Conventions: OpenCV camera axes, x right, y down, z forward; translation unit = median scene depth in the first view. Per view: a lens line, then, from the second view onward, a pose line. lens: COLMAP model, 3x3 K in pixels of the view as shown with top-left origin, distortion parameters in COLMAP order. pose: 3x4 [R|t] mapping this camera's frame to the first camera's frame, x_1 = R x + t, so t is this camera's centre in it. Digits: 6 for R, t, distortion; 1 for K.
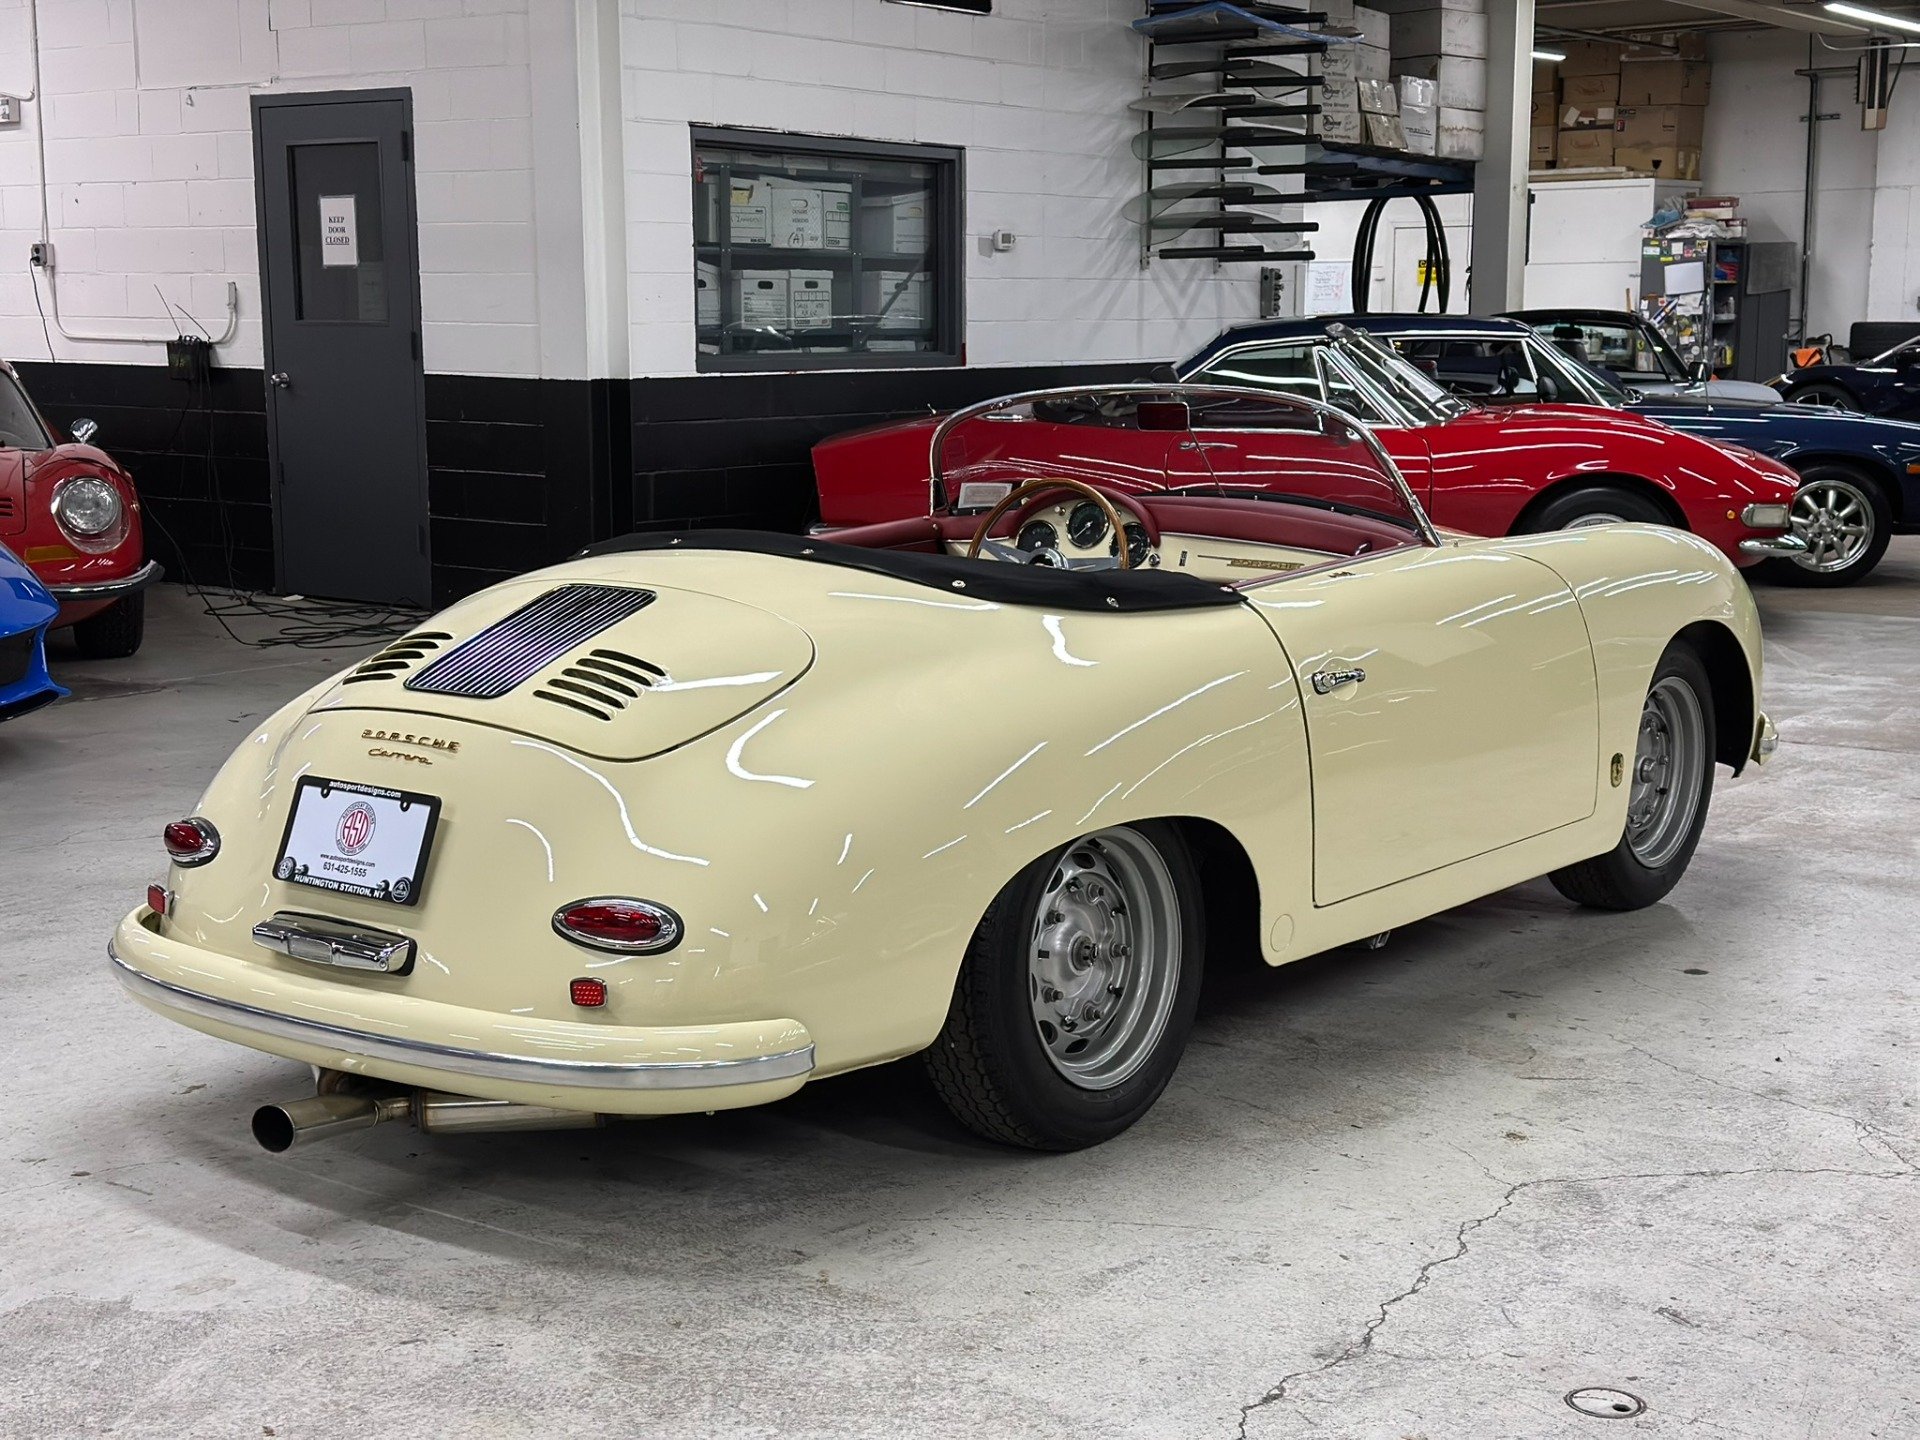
lens RADIAL K [[2642.5, 0, 986.3], [0, 2642.5, 731.7], [0, 0, 1]] dist [0.122062, 0.000000]
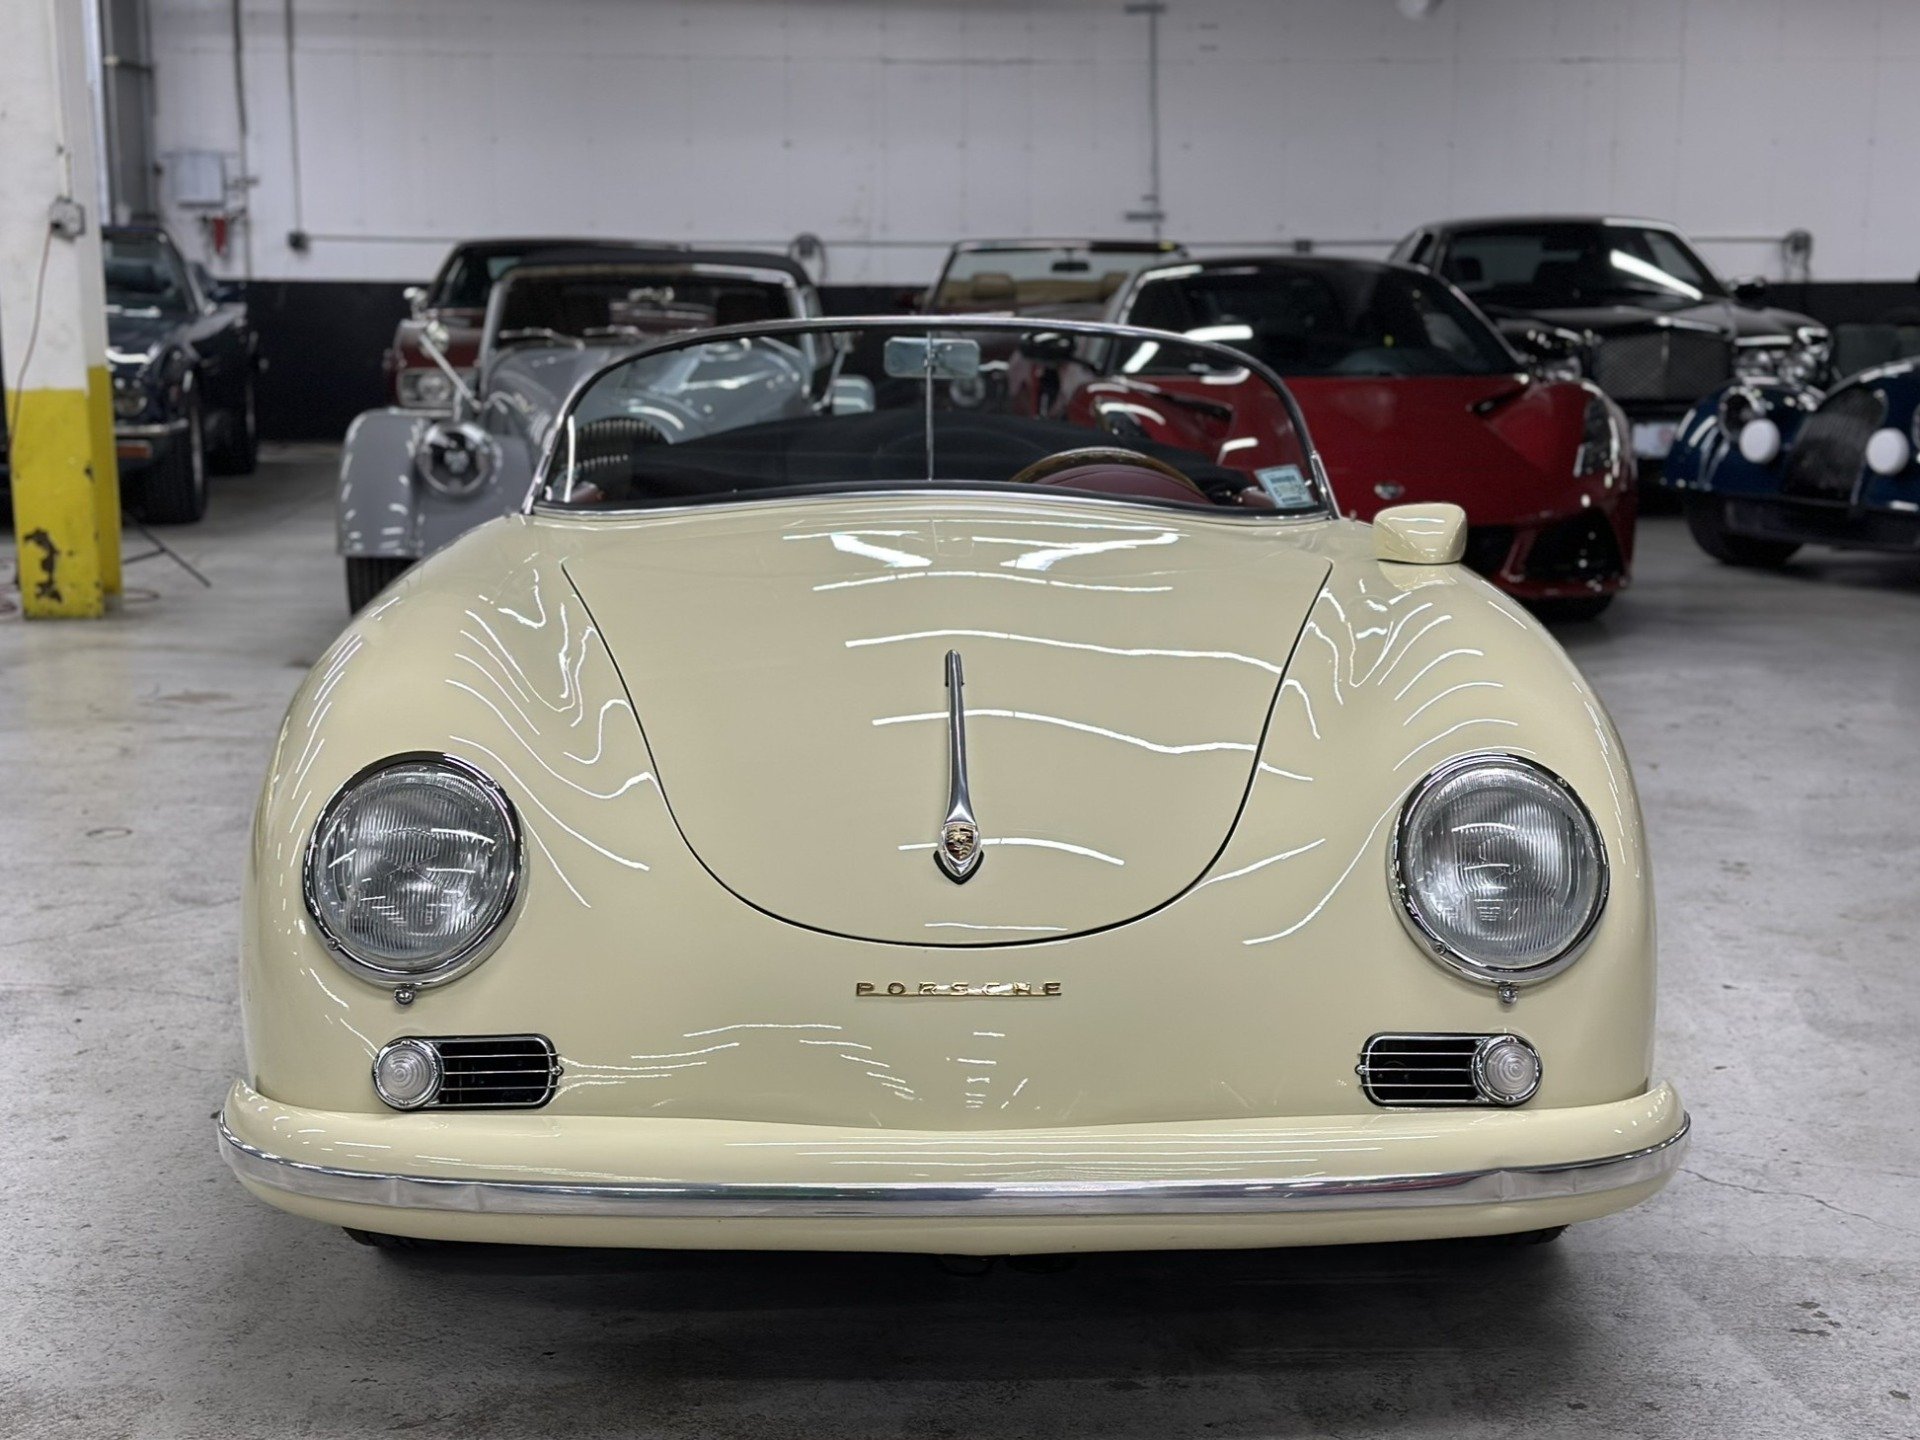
lens RADIAL K [[2787.5, 0, 972.8], [0, 2787.5, 751.9], [0, 0, 1]] dist [0.116287, 0.000000]
pose [[-0.781174, 0.107024, -0.615072, 0.683128], [-0.099779, 0.951131, 0.292224, -0.304086], [0.616289, 0.289649, -0.732319, 1.987941]]
